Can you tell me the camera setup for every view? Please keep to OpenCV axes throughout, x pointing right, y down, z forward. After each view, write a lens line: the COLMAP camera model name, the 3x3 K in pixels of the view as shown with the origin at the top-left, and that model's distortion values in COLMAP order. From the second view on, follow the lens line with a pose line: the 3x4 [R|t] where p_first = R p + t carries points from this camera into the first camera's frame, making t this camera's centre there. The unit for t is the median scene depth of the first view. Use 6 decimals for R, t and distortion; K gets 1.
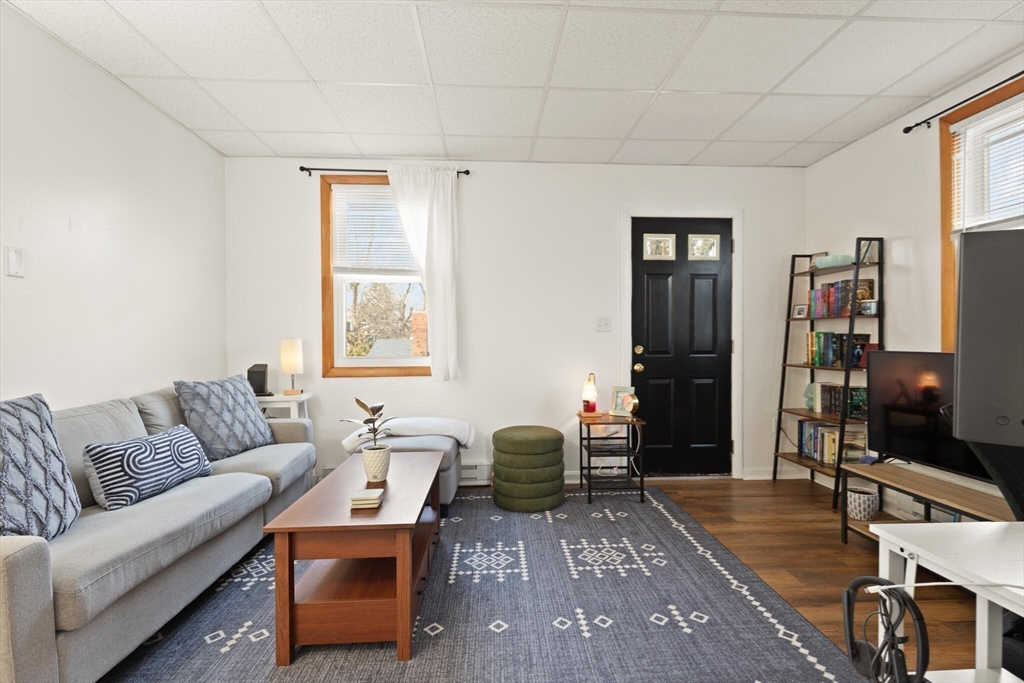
lens RADIAL K [[474.7, 0, 515.6], [0, 474.7, 342.2], [0, 0, 1]] dist [0.000076, -0.000341]
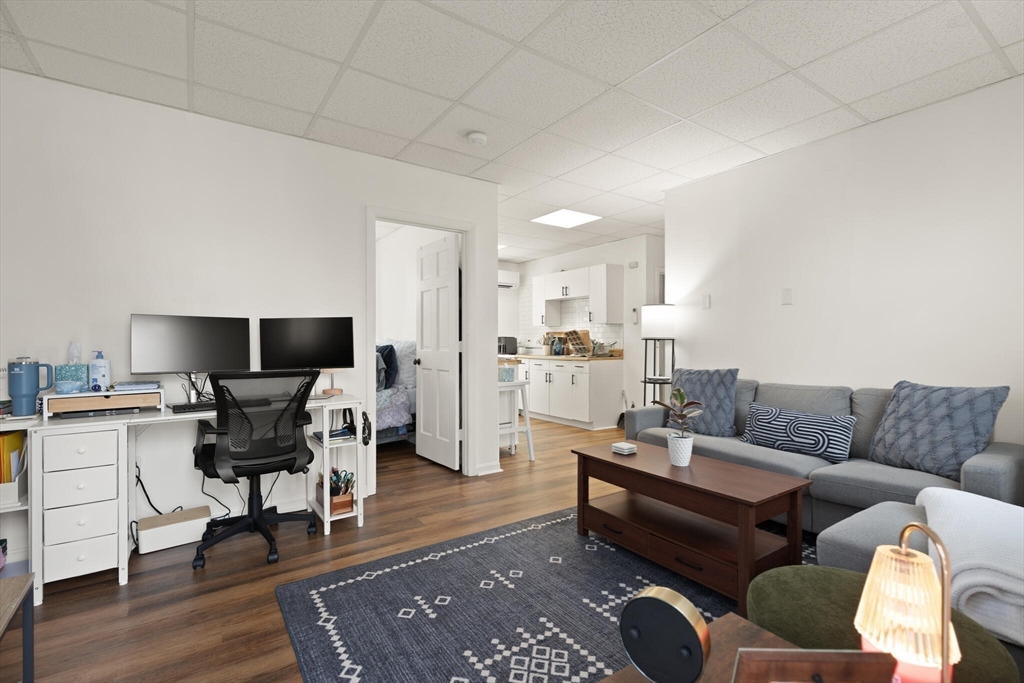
lens RADIAL K [[464.7, 0, 516.2], [0, 464.7, 343.3], [0, 0, 1]] dist [-0.000193, -0.000729]
pose [[-0.850631, 0.008585, -0.525694, 0.397817], [0.003758, 0.999940, 0.010250, -0.008499], [0.525751, 0.006743, -0.850612, 1.109422]]
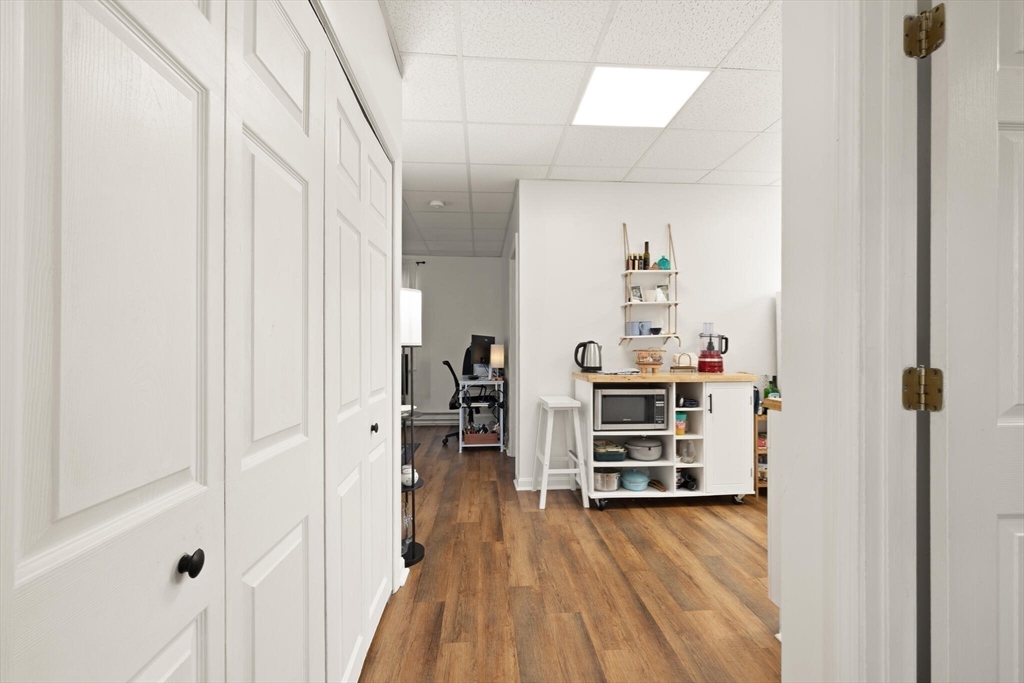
lens RADIAL K [[464.7, 0, 516.2], [0, 464.7, 343.3], [0, 0, 1]] dist [-0.000193, -0.000729]
pose [[-0.019022, 0.021216, 0.999594, -1.284003], [0.003414, 0.999770, -0.021155, 0.011585], [-0.999813, 0.003010, -0.019090, 0.104972]]
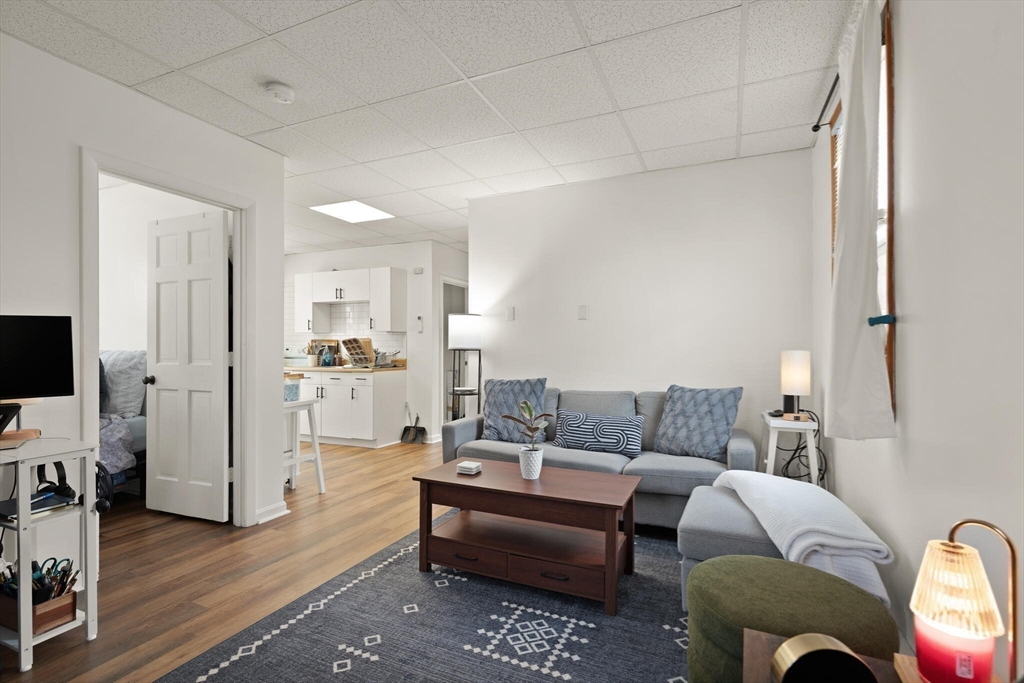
lens RADIAL K [[475.1, 0, 514.8], [0, 475.1, 351.1], [0, 0, 1]] dist [0.003037, -0.000860]
pose [[-0.456473, 0.009913, -0.889682, 0.465872], [-0.002598, 0.999919, 0.012474, -0.016766], [0.889734, 0.008005, -0.456410, 0.945904]]
